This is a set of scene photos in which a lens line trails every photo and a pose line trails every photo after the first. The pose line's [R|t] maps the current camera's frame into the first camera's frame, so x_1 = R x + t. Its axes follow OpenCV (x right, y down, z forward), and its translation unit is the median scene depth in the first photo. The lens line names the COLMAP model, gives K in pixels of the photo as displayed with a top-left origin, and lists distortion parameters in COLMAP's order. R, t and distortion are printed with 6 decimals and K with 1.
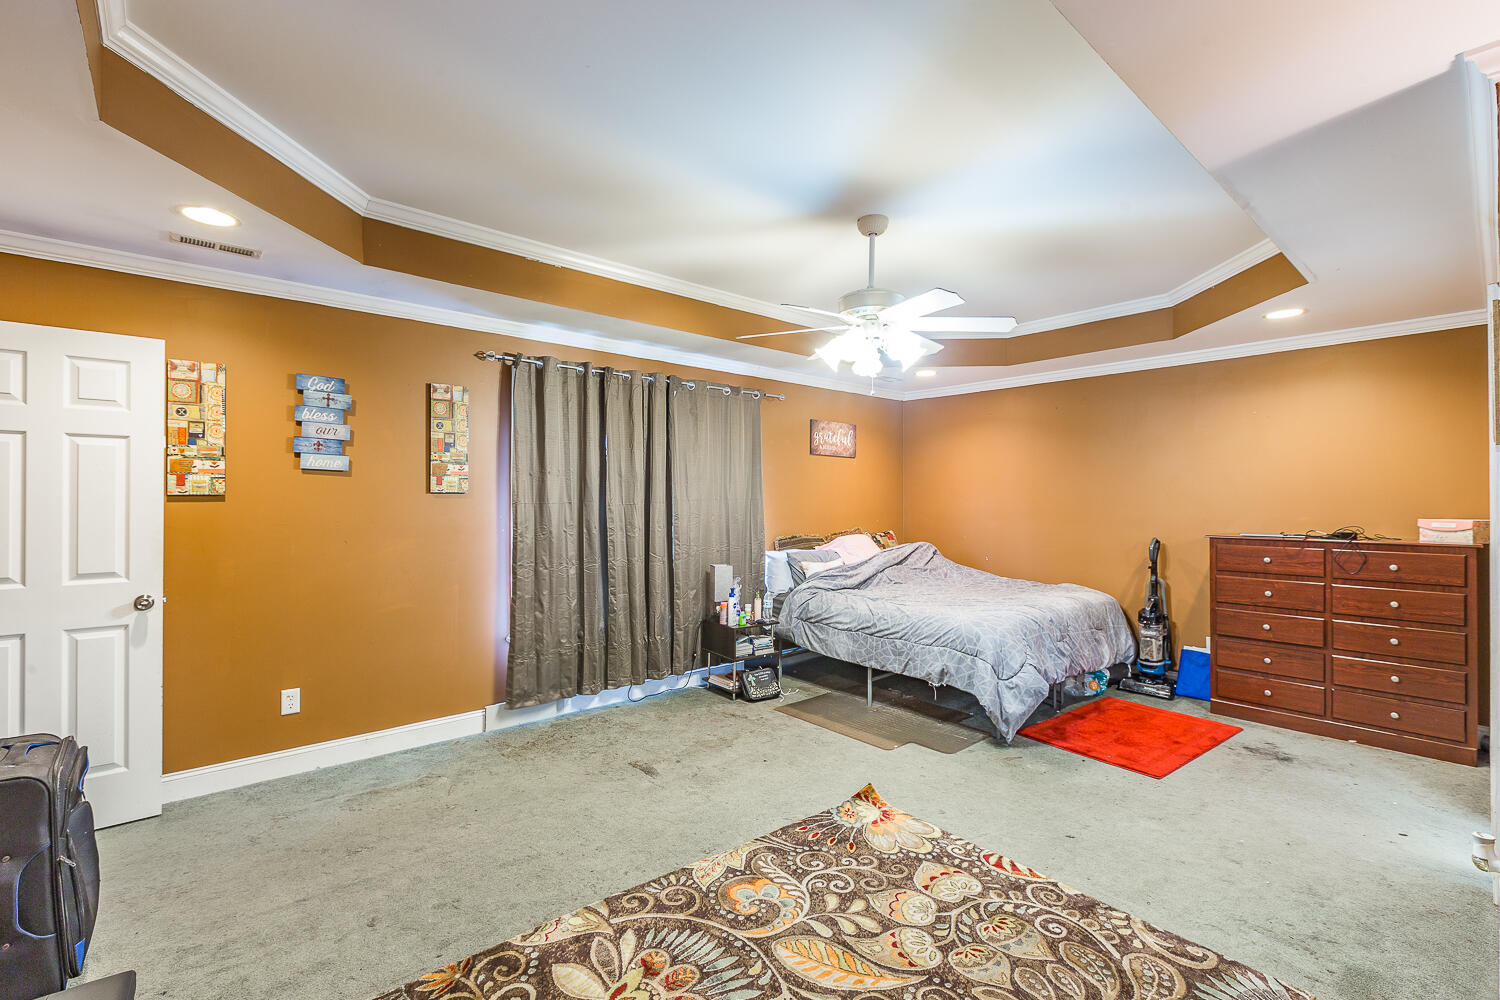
lens RADIAL K [[681.9, 0, 763.6], [0, 681.9, 500.8], [0, 0, 1]] dist [-0.004123, 0.000796]
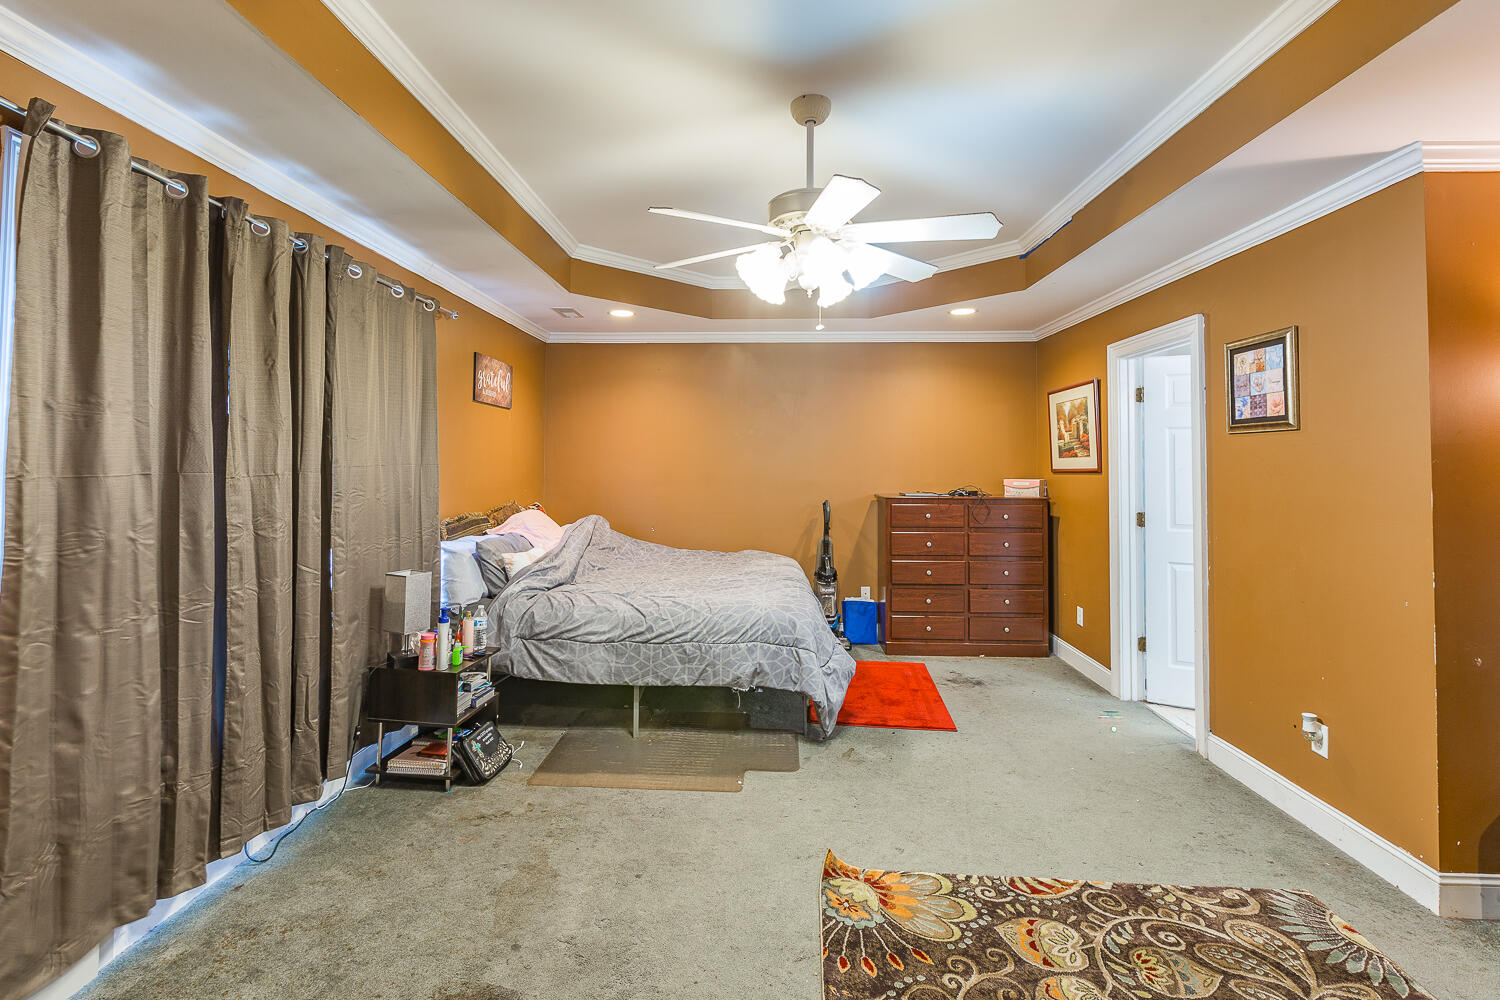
lens RADIAL K [[681.9, 0, 744.9], [0, 681.9, 446.7], [0, 0, 1]] dist [-0.004123, 0.000796]
pose [[0.690294, 0.017455, 0.723319, -0.340328], [-0.001310, 0.999737, -0.022875, -0.005723], [-0.723528, 0.014843, 0.690135, 0.411542]]
